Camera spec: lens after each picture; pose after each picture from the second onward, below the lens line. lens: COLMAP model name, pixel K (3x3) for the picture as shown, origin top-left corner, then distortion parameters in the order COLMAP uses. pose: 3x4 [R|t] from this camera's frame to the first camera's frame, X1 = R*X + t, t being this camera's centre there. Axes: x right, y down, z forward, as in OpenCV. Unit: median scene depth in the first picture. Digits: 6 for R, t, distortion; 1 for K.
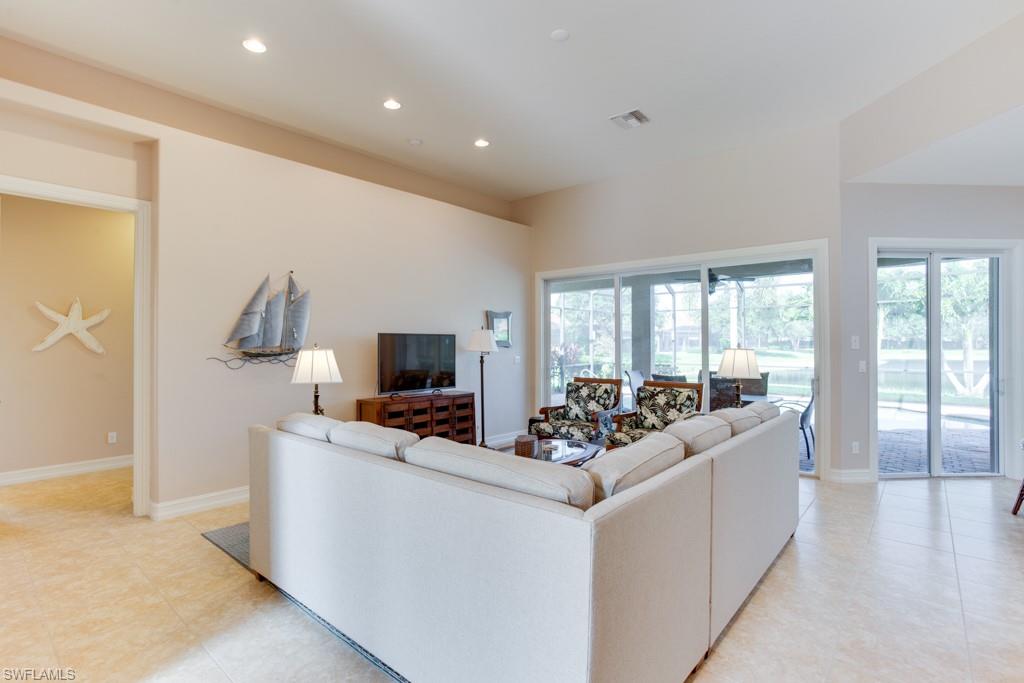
lens RADIAL K [[498.5, 0, 507.2], [0, 498.5, 334.3], [0, 0, 1]] dist [-0.051081, 0.034859]
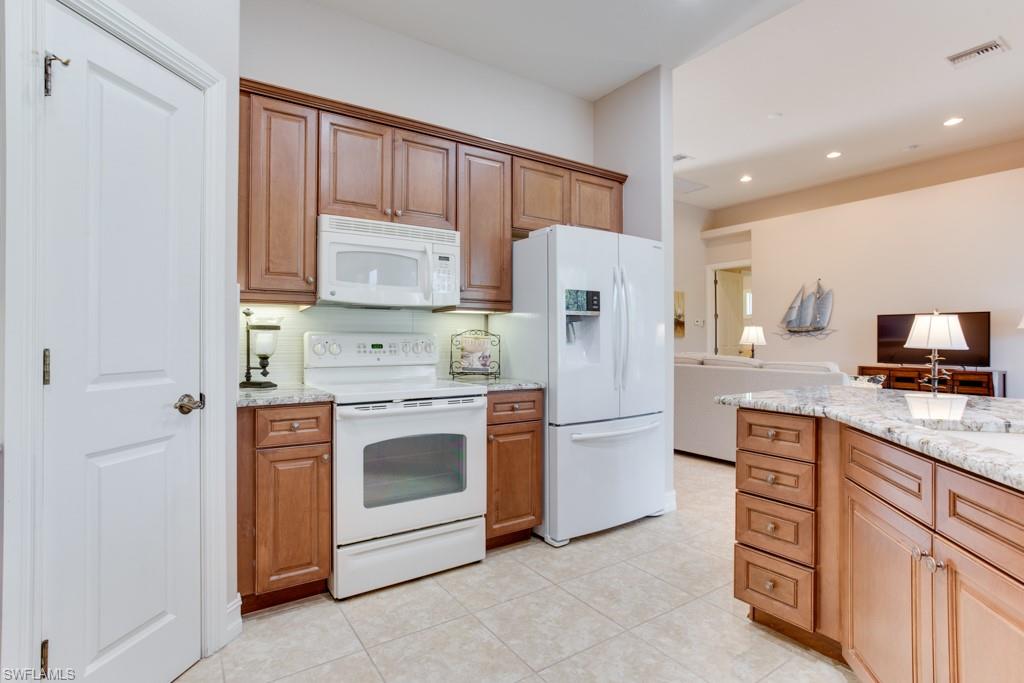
lens RADIAL K [[498.5, 0, 507.2], [0, 498.5, 334.3], [0, 0, 1]] dist [-0.051081, 0.034859]
pose [[-0.251474, -0.007657, -0.967834, 1.224199], [0.014314, 0.999830, -0.011629, 0.048664], [0.967758, -0.016778, -0.251322, 0.384269]]
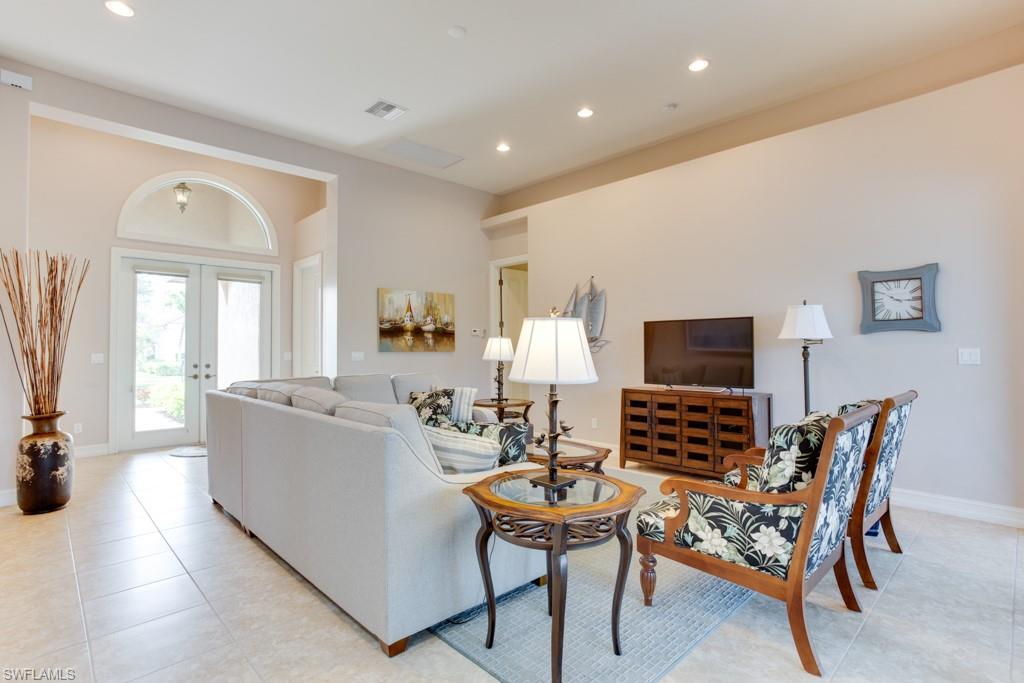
lens RADIAL K [[510.4, 0, 502.6], [0, 510.4, 334.2], [0, 0, 1]] dist [-0.058707, 0.039537]
pose [[-0.096936, -0.025741, -0.994958, 0.788492], [0.025458, 0.999274, -0.028333, 0.044005], [0.994965, -0.028076, -0.096210, 0.813989]]
